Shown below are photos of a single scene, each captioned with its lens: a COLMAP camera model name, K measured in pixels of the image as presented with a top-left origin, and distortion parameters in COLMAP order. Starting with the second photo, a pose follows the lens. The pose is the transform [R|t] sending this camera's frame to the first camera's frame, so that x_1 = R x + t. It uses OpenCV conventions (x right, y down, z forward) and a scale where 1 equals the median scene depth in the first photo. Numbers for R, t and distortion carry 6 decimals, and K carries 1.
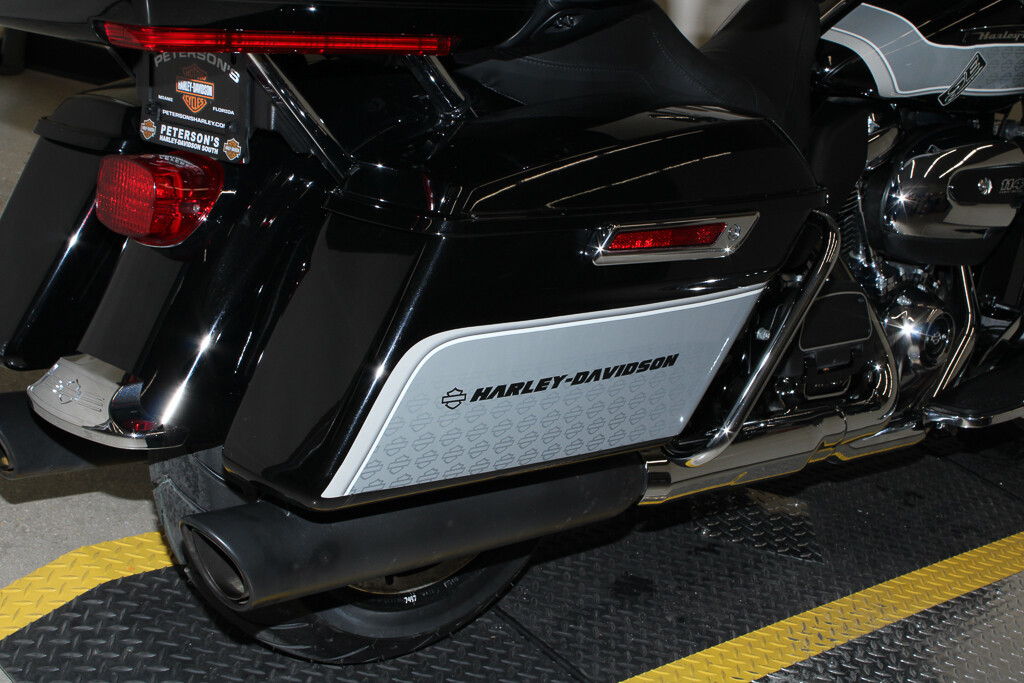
lens RADIAL K [[1671.8, 0, 504.1], [0, 1671.8, 344.0], [0, 0, 1]] dist [0.017264, 0.000000]
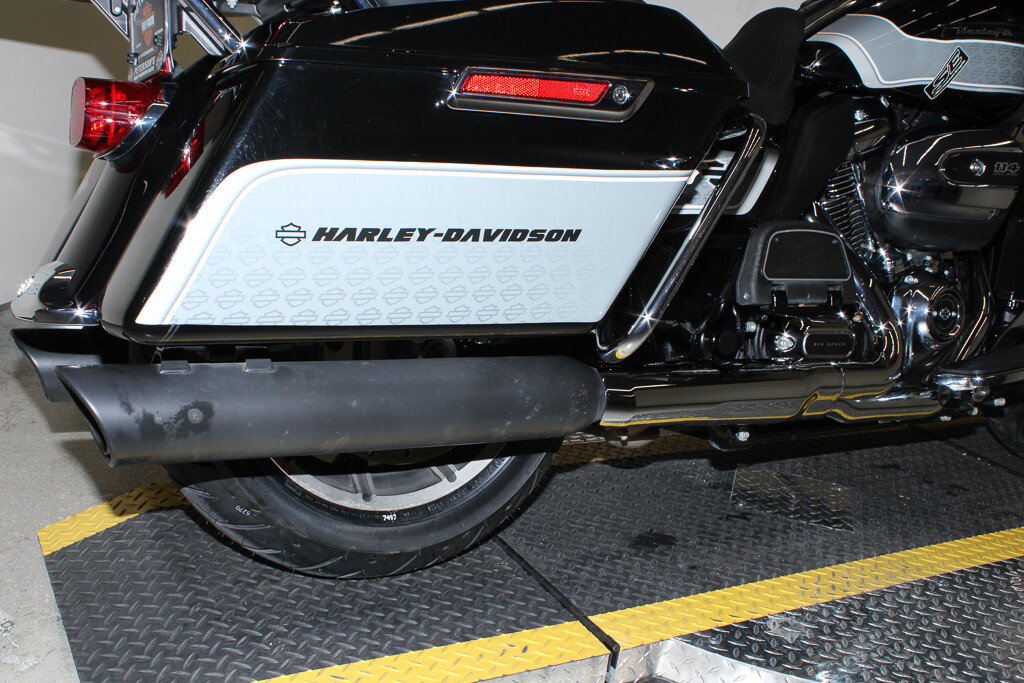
lens RADIAL K [[1095.3, 0, 515.0], [0, 1095.3, 345.3], [0, 0, 1]] dist [-0.068563, 0.000000]
pose [[0.971385, -0.038642, -0.234344, 0.195444], [0.002846, 0.988499, -0.151201, 0.155073], [0.237492, 0.146208, 0.960323, 0.347322]]
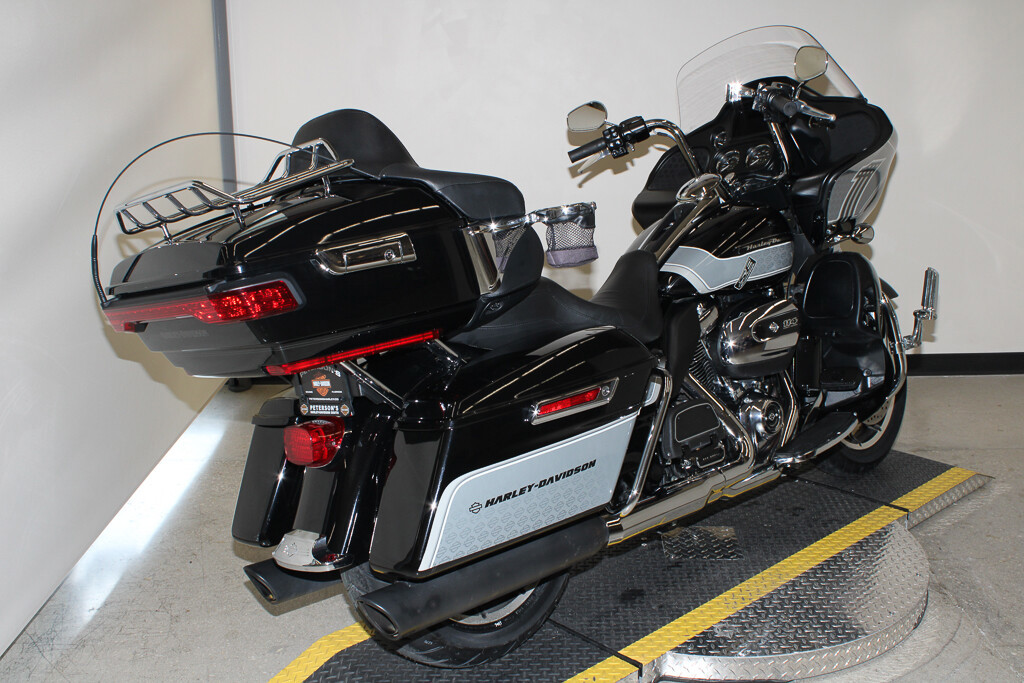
lens RADIAL K [[1151.2, 0, 511.6], [0, 1151.2, 348.8], [0, 0, 1]] dist [-0.067571, 0.000000]
pose [[0.969402, -0.236525, -0.065690, 0.115640], [0.226386, 0.964872, -0.133307, 0.033657], [0.094913, 0.114357, 0.988895, -0.283130]]
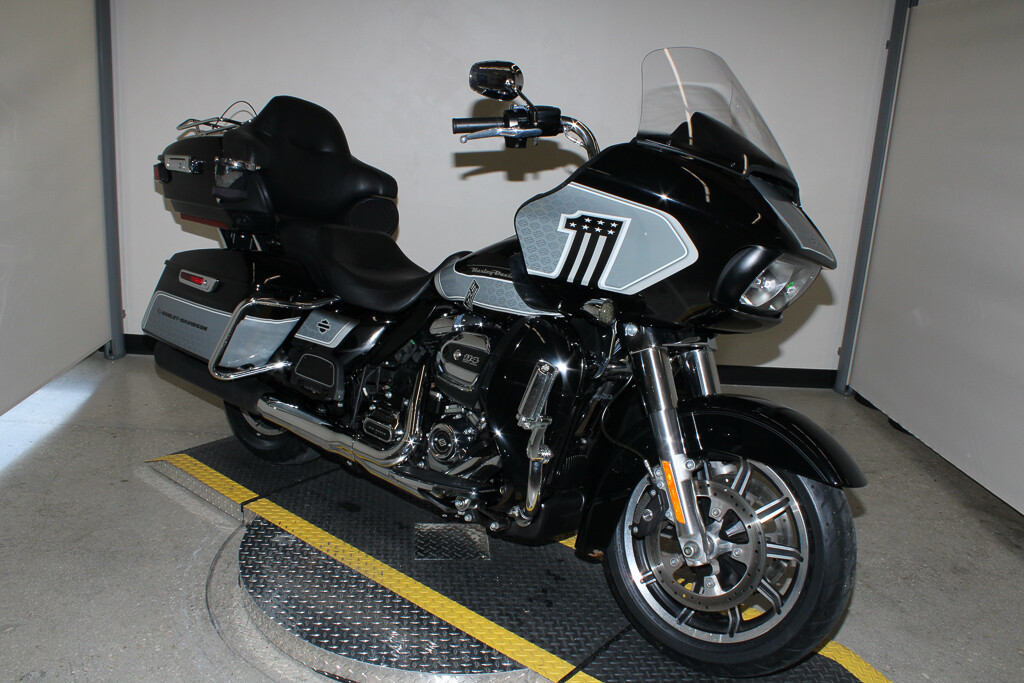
lens RADIAL K [[869.3, 0, 506.7], [0, 869.3, 342.3], [0, 0, 1]] dist [-0.149764, 0.137740]
pose [[0.137999, 0.050697, -0.989134, 1.462897], [-0.404775, 0.914366, -0.009608, -0.147649], [0.903943, 0.401703, 0.146702, 1.141787]]
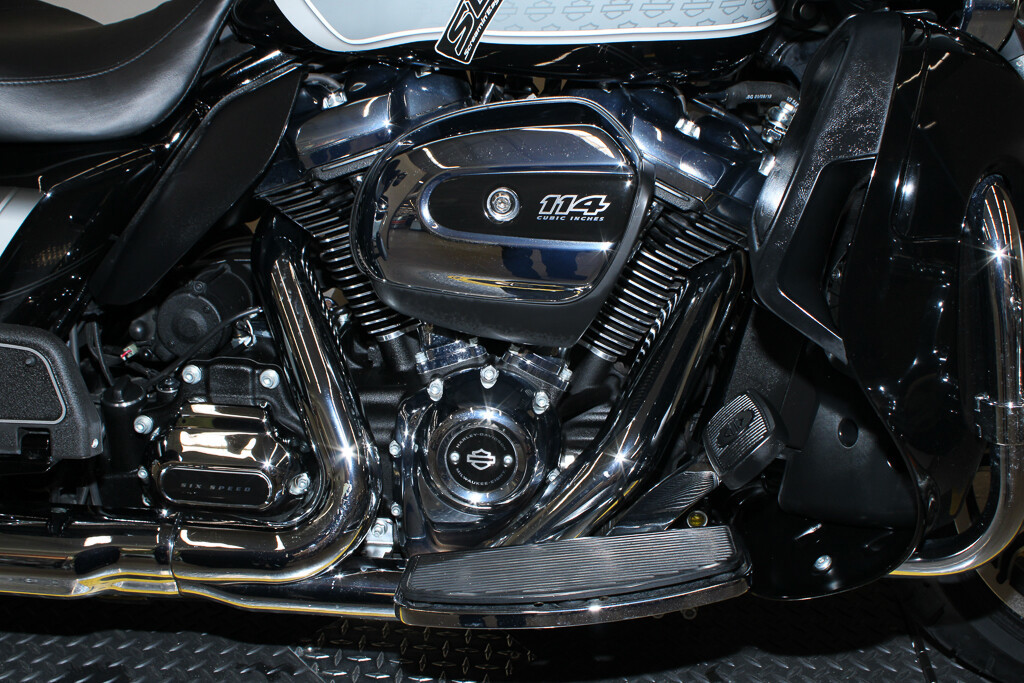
lens RADIAL K [[1151.2, 0, 515.1], [0, 1151.2, 348.5], [0, 0, 1]] dist [-0.067571, 0.000000]
pose [[0.669839, 0.130653, -0.730921, 0.721873], [-0.128182, 0.989965, 0.059487, -0.087982], [0.731358, 0.053844, 0.679865, 0.934506]]
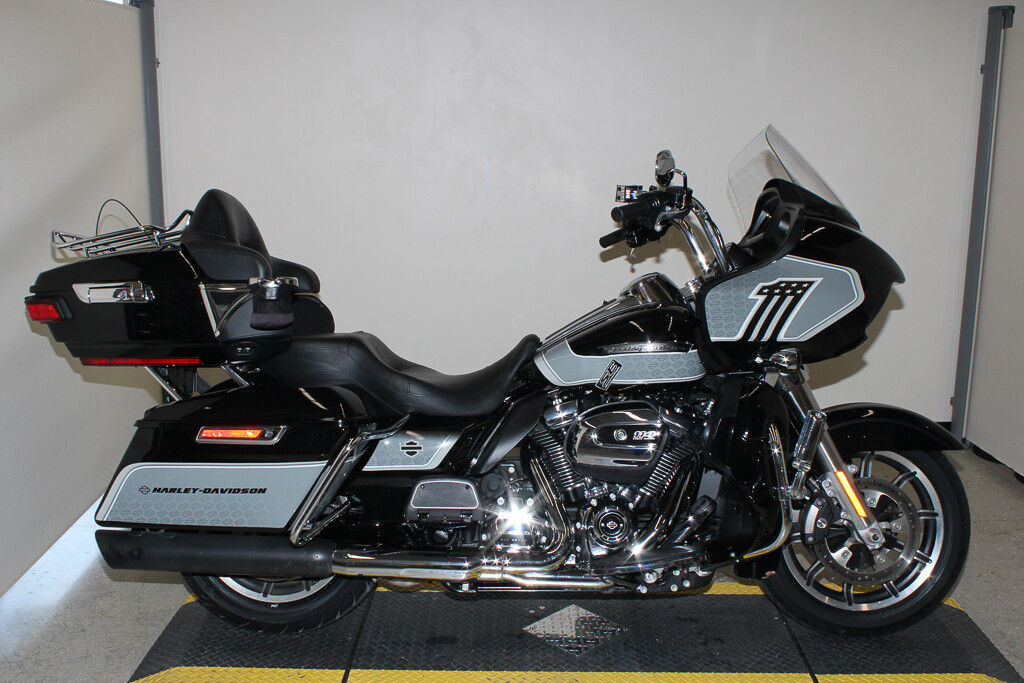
lens RADIAL K [[1016.9, 0, 508.2], [0, 1016.9, 333.6], [0, 0, 1]] dist [-0.104445, 0.000000]
pose [[0.688666, -0.080267, -0.720622, 1.211526], [-0.115766, 0.968933, -0.218559, 0.057713], [0.715777, 0.233938, 0.657979, 0.259310]]
